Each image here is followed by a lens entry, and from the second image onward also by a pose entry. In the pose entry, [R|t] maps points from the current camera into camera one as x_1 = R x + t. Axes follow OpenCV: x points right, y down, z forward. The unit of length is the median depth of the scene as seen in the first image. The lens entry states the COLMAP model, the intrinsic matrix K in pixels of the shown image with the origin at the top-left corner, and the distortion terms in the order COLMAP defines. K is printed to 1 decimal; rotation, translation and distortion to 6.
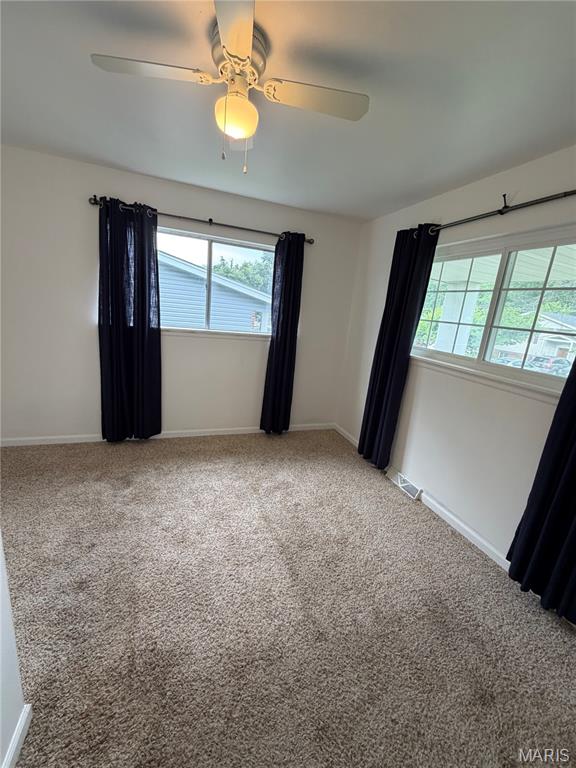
lens RADIAL K [[306.4, 0, 286.2], [0, 306.4, 380.8], [0, 0, 1]] dist [-0.000600, 0.000151]
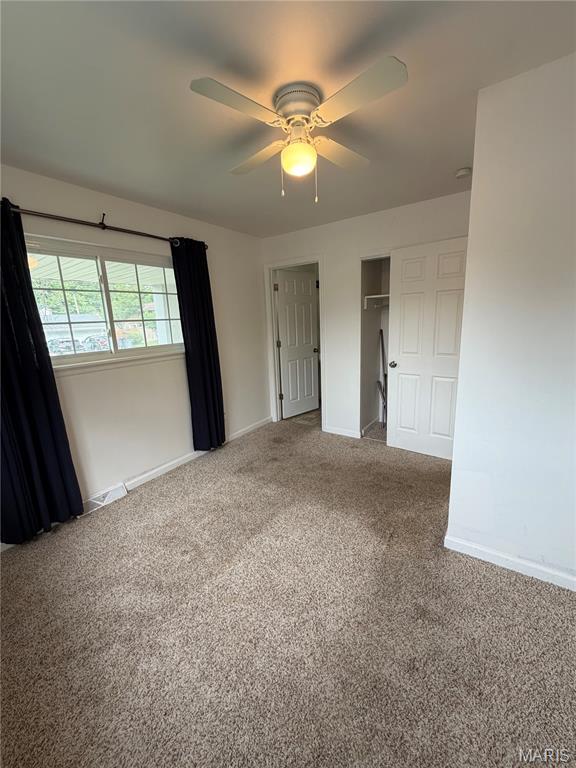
lens RADIAL K [[306.4, 0, 286.2], [0, 306.4, 380.8], [0, 0, 1]] dist [-0.000600, 0.000151]
pose [[-0.581469, -0.234146, 0.779147, -0.784894], [0.178113, 0.897820, 0.402733, -0.355320], [-0.793832, 0.372953, -0.480350, 1.201313]]
